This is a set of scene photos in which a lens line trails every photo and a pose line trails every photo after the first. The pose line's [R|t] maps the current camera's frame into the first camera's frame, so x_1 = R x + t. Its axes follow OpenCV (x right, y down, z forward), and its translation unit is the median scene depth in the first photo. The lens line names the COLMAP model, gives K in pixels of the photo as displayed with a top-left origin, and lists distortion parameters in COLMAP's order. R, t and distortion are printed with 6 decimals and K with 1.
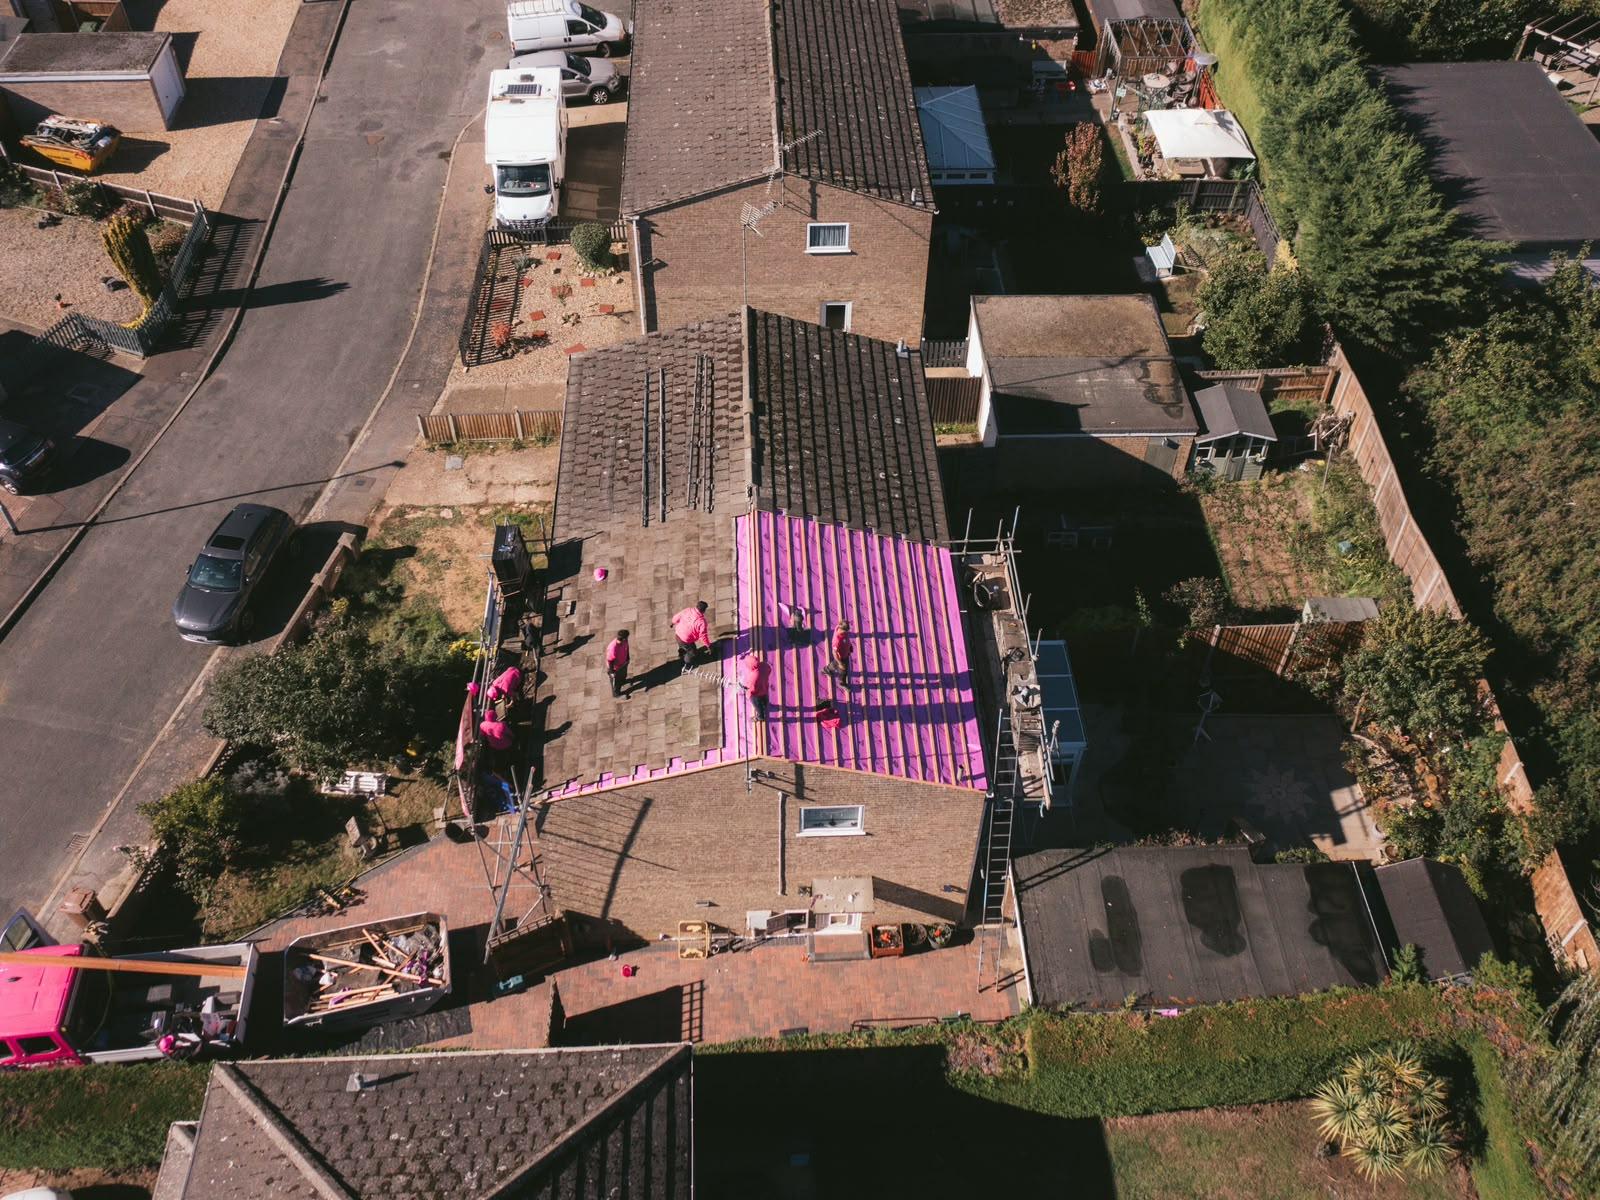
lens RADIAL K [[1438.5, 0, 800.0], [0, 1438.5, 600.0], [0, 0, 1]] dist [0.006550, 0.012048]
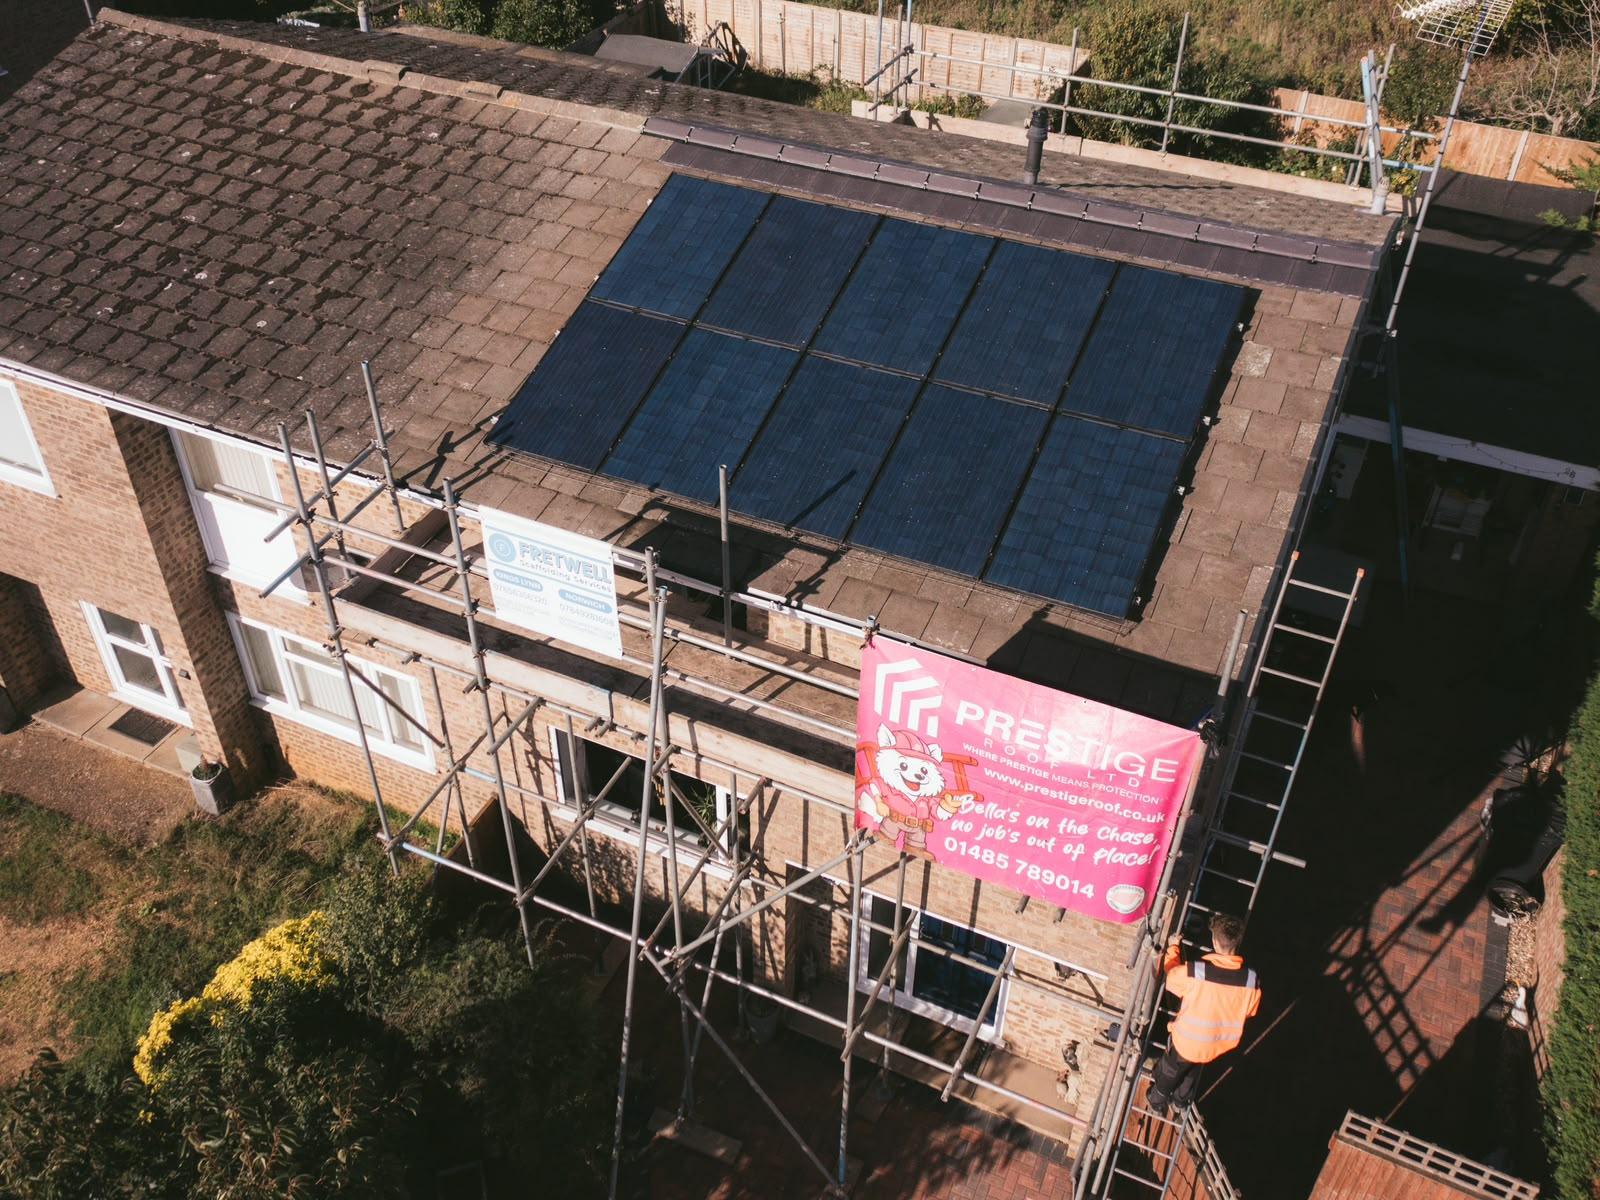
lens RADIAL K [[1430.5, 0, 800.0], [0, 1430.5, 600.0], [0, 0, 1]] dist [0.013685, 0.011352]
pose [[0.460430, -0.567018, 0.683005, -0.346448], [0.652930, 0.737589, 0.172176, -0.005076], [-0.601404, 0.366679, 0.709831, 0.616283]]
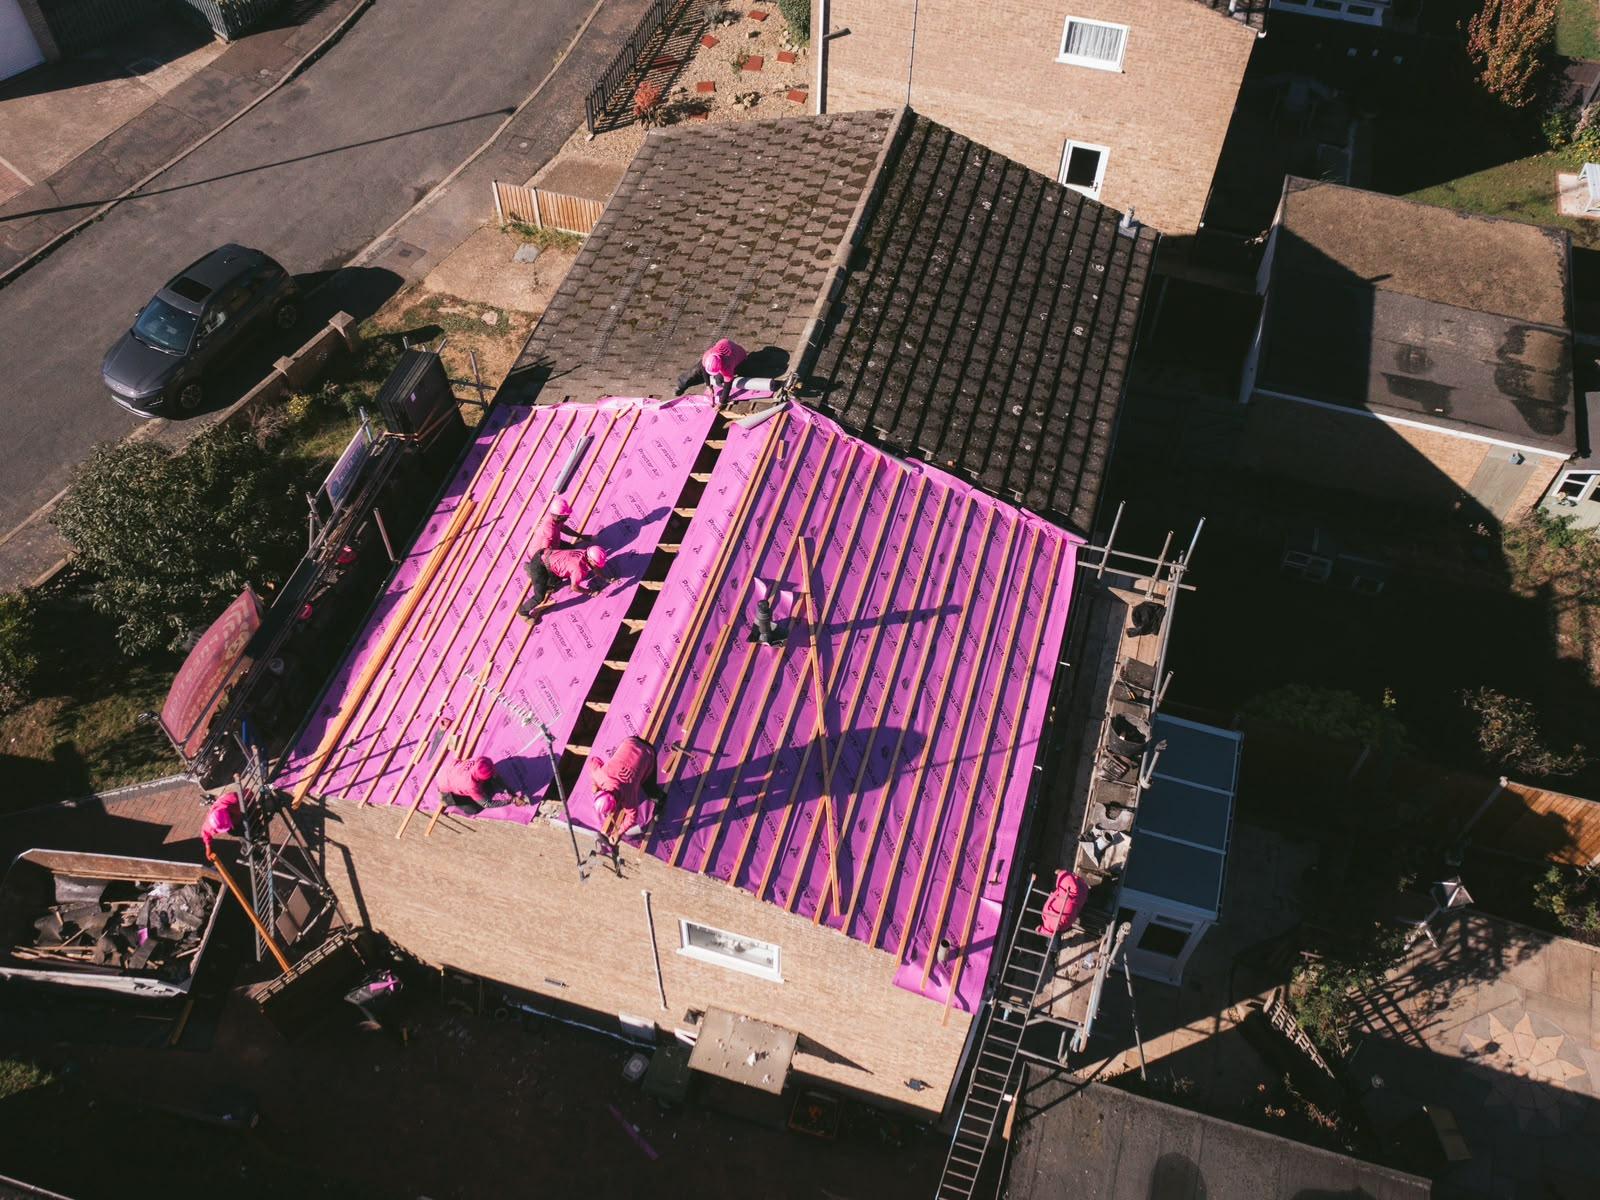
lens RADIAL K [[1438.5, 0, 800.0], [0, 1438.5, 600.0], [0, 0, 1]] dist [0.006550, 0.012048]
pose [[0.946433, 0.261811, -0.188996, 0.099798], [-0.241840, 0.962570, 0.122365, -0.055950], [0.213959, -0.070104, 0.974324, 0.332822]]
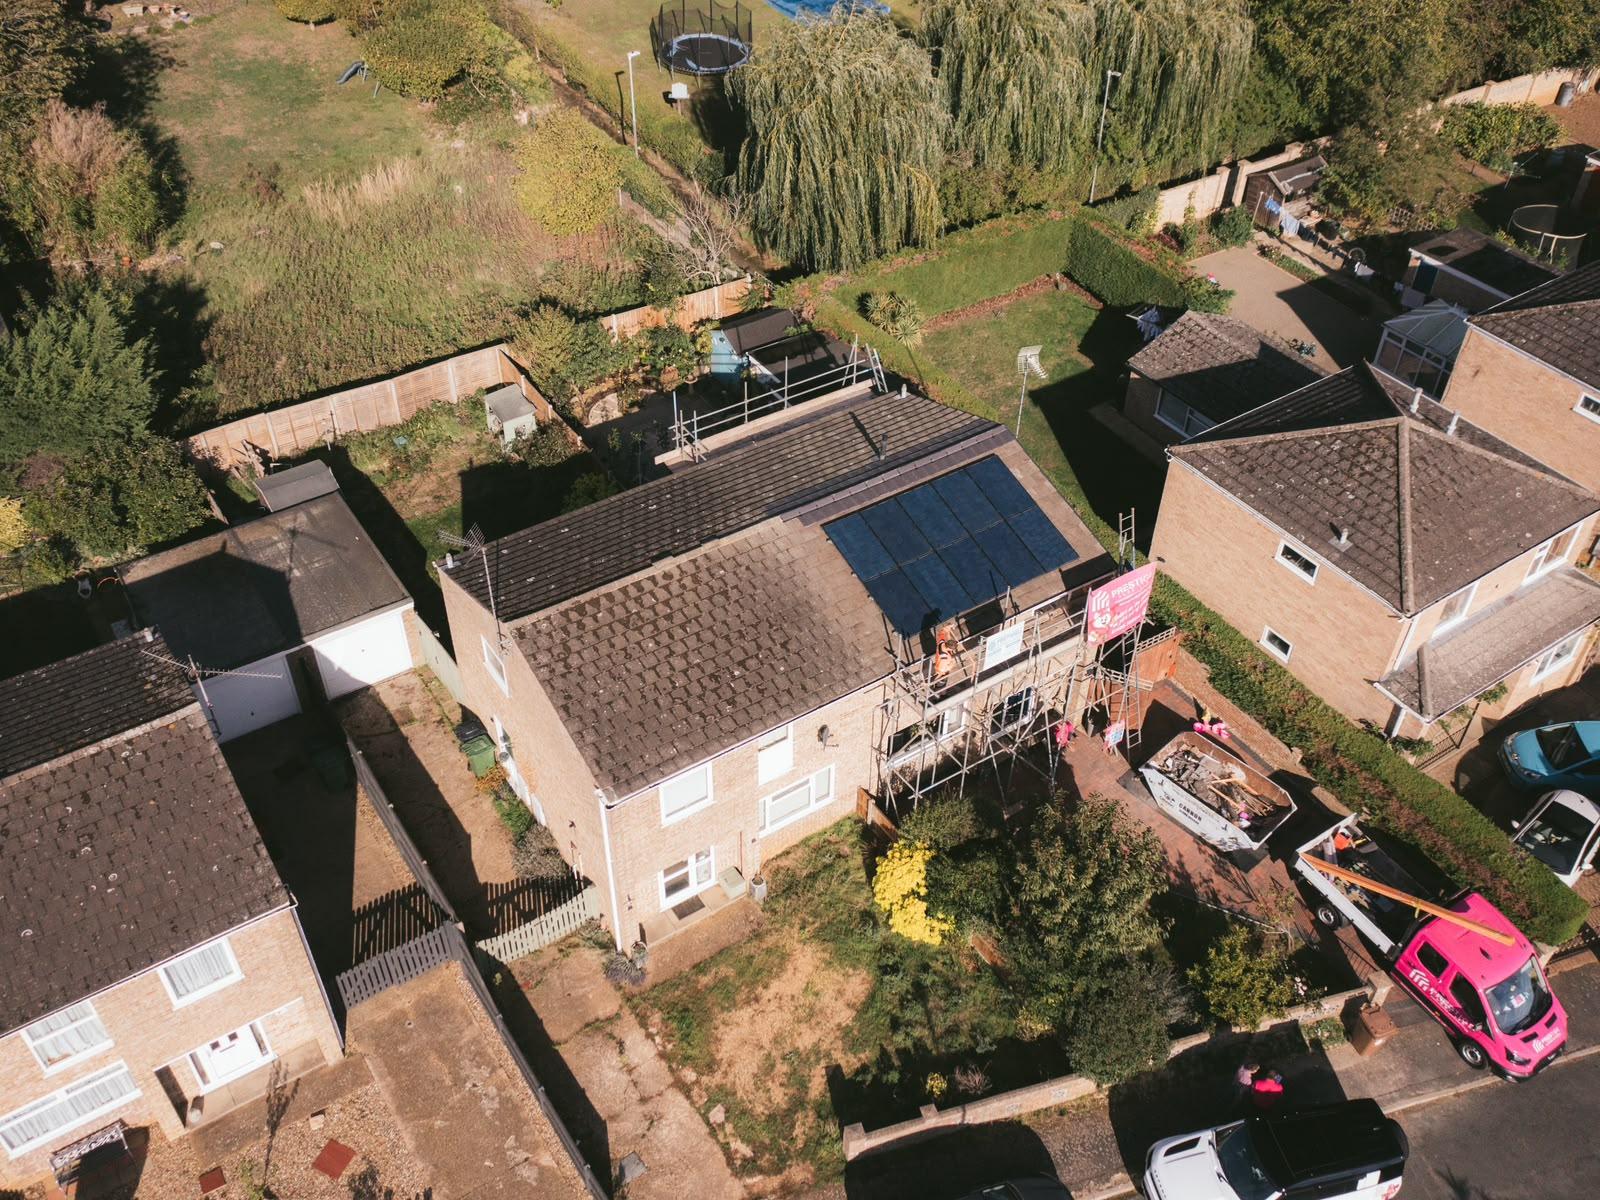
lens RADIAL K [[1438.5, 0, 800.0], [0, 1438.5, 600.0], [0, 0, 1]] dist [0.006550, 0.012048]
pose [[-0.516695, -0.583413, 0.626623, -0.652454], [0.620475, 0.249150, 0.743596, -0.732963], [-0.589946, 0.773016, 0.233258, 0.683325]]
